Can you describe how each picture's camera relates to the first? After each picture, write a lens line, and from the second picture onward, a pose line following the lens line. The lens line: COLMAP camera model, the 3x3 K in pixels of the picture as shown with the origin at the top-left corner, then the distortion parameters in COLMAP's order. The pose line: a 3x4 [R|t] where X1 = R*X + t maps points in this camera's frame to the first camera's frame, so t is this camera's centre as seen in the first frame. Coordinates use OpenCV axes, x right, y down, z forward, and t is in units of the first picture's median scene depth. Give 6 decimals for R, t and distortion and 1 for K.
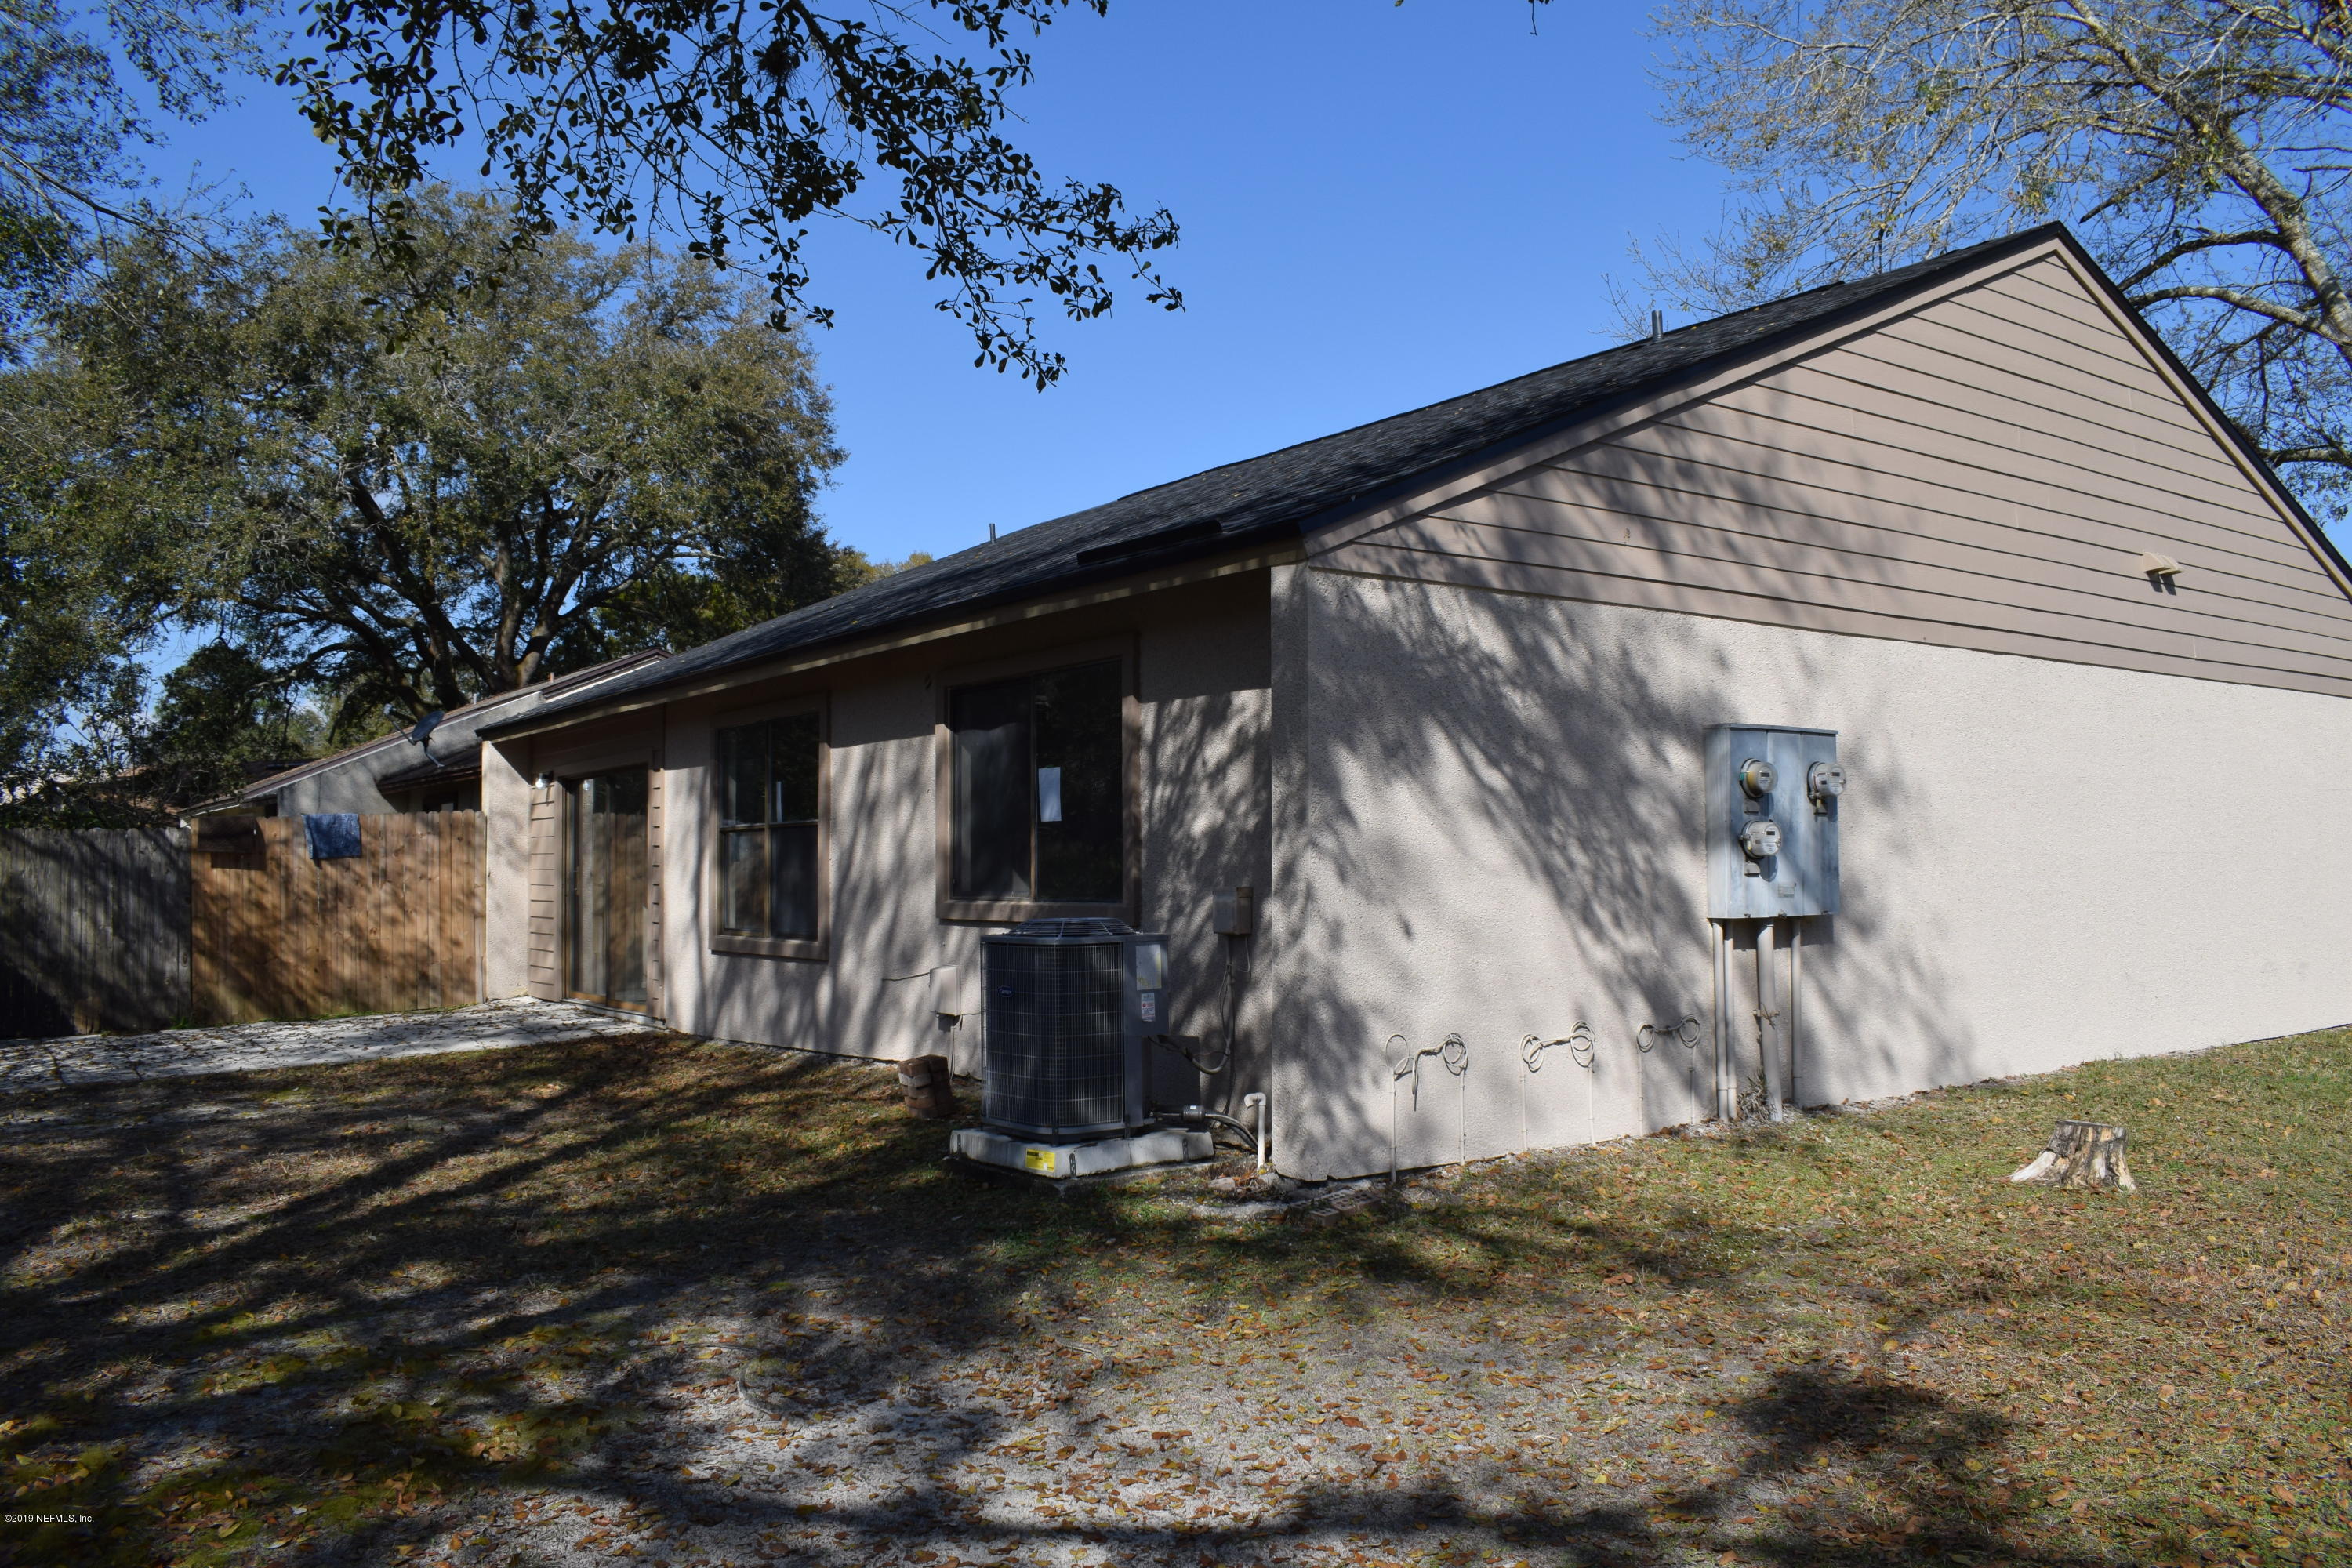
lens RADIAL K [[1862.7, 0, 1176.1], [0, 1862.7, 737.1], [0, 0, 1]] dist [-0.048853, 0.002948]
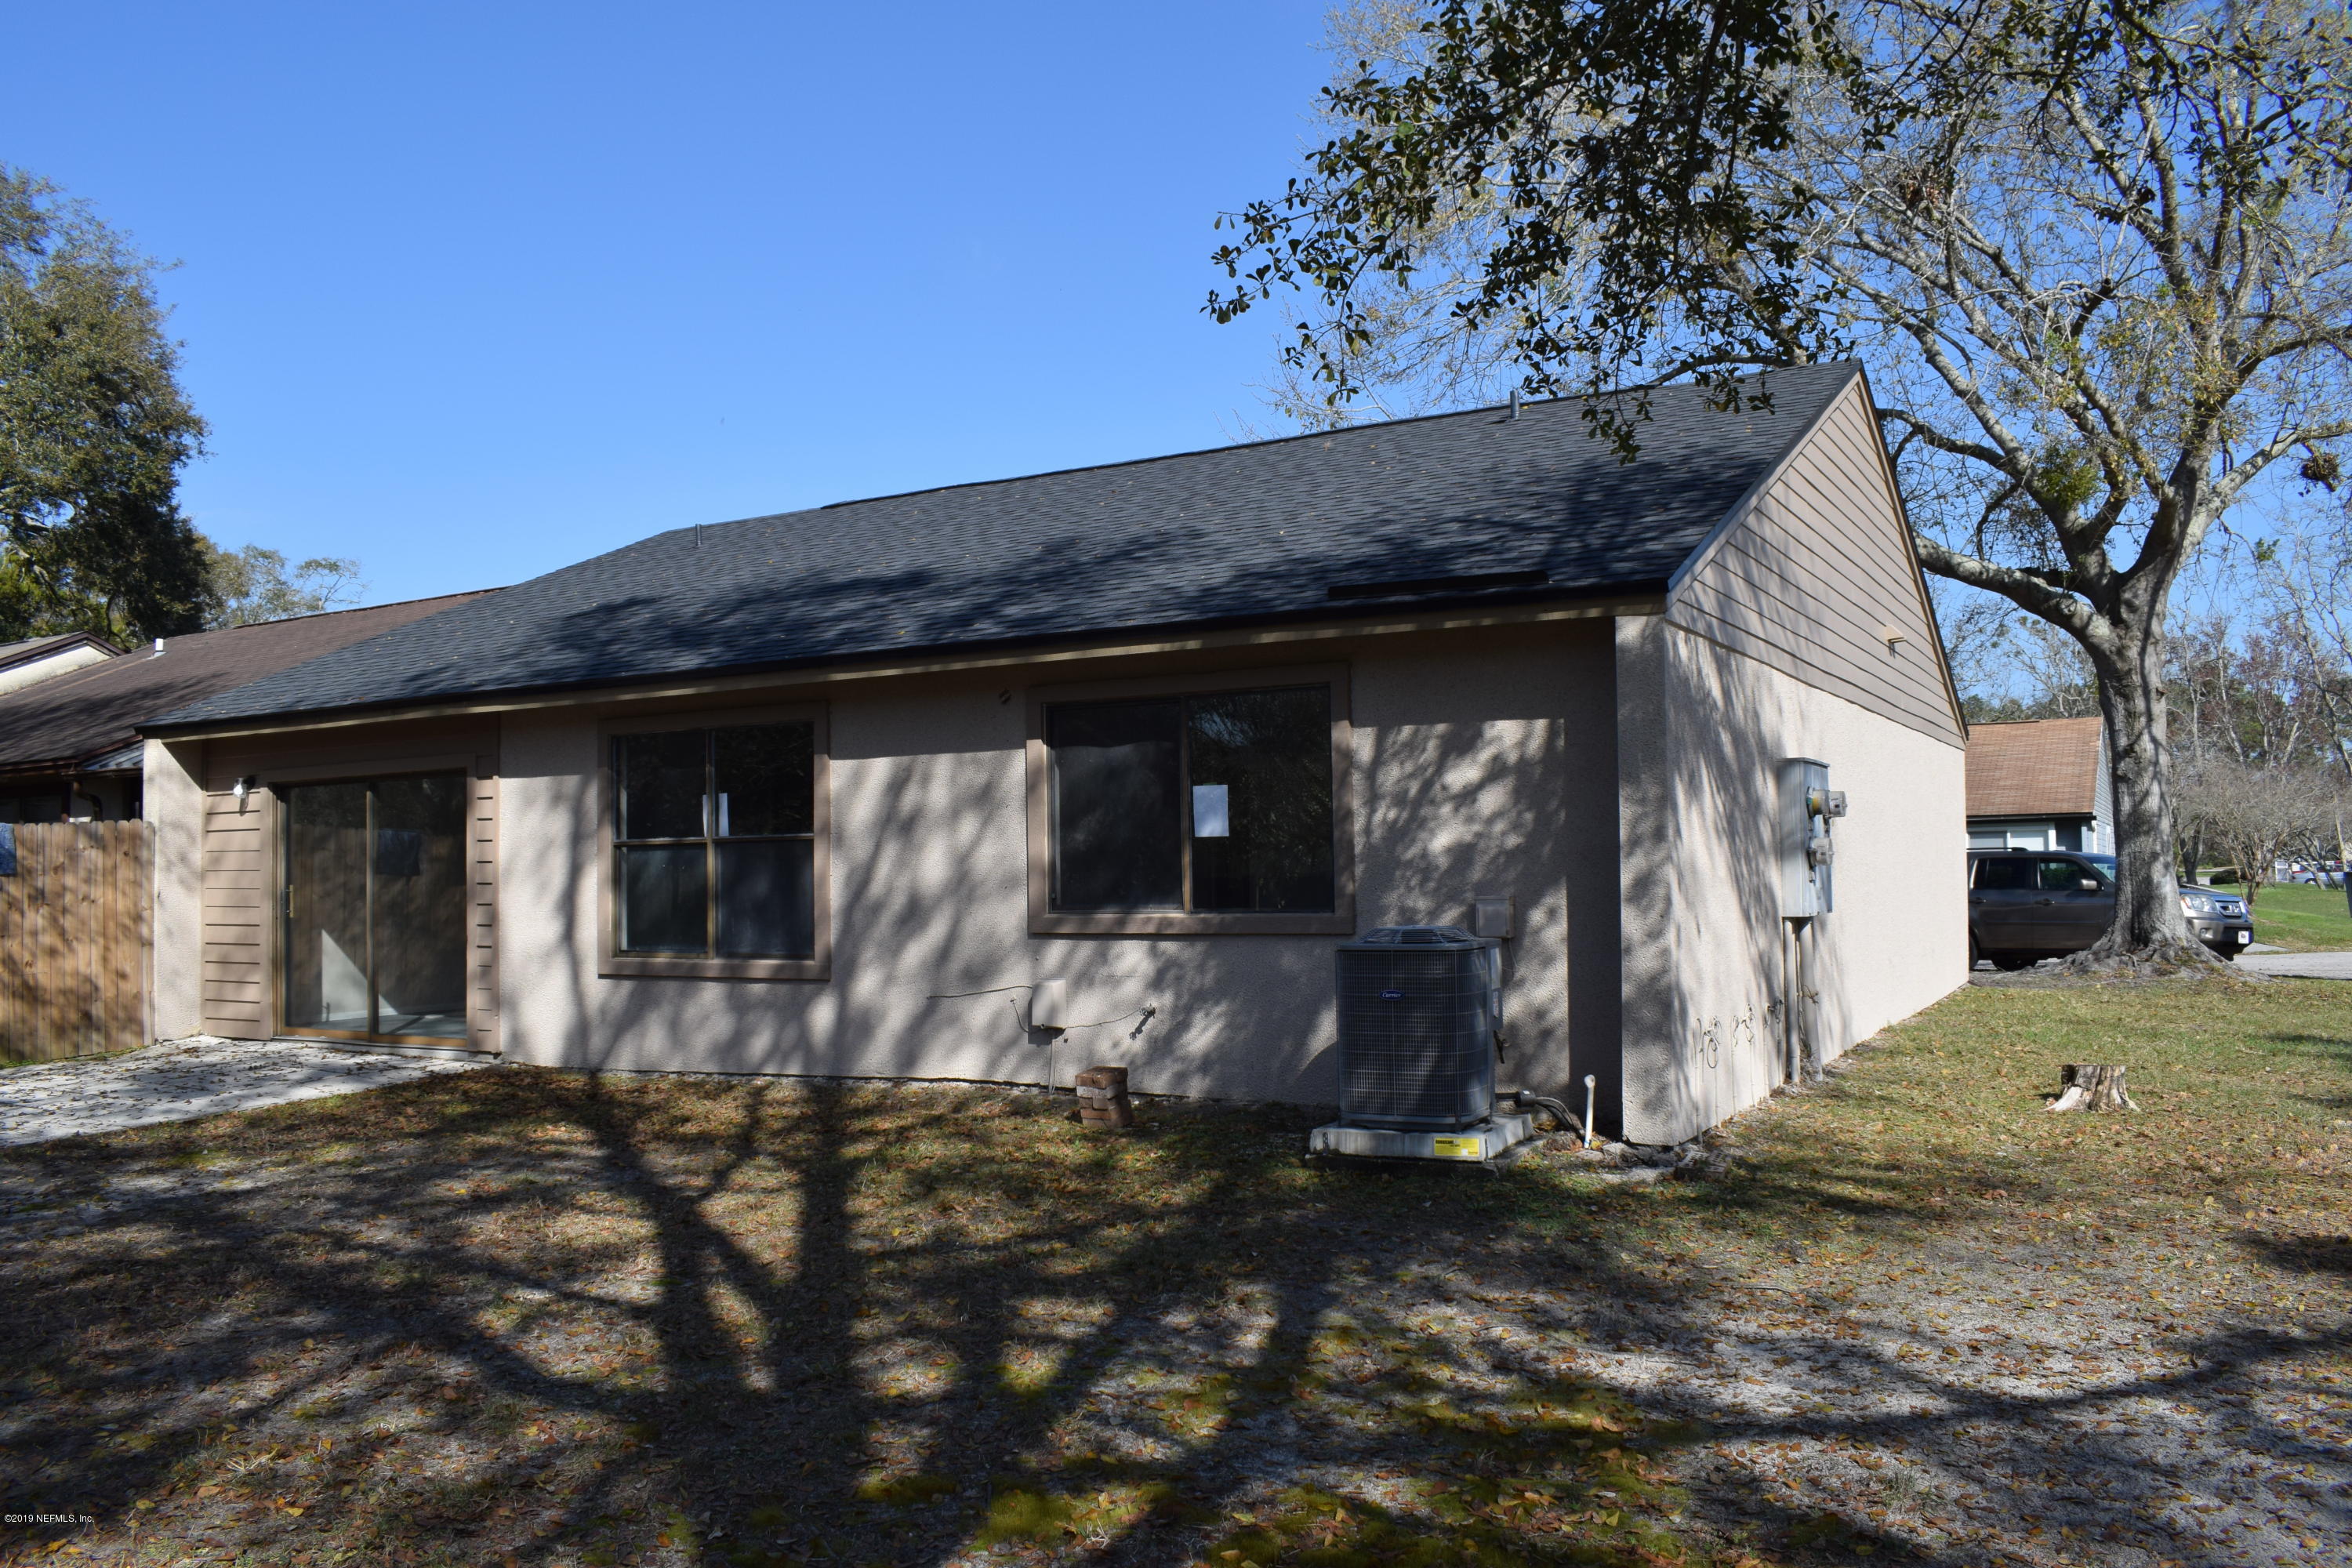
lens RADIAL K [[1815.8, 0, 1176.0], [0, 1815.8, 784.0], [0, 0, 1]] dist [-0.079876, 0.007113]
pose [[0.889264, 0.020102, 0.456952, -0.492752], [-0.026189, 0.999633, 0.006989, 0.007626], [-0.456644, -0.018182, 0.889464, 0.092130]]
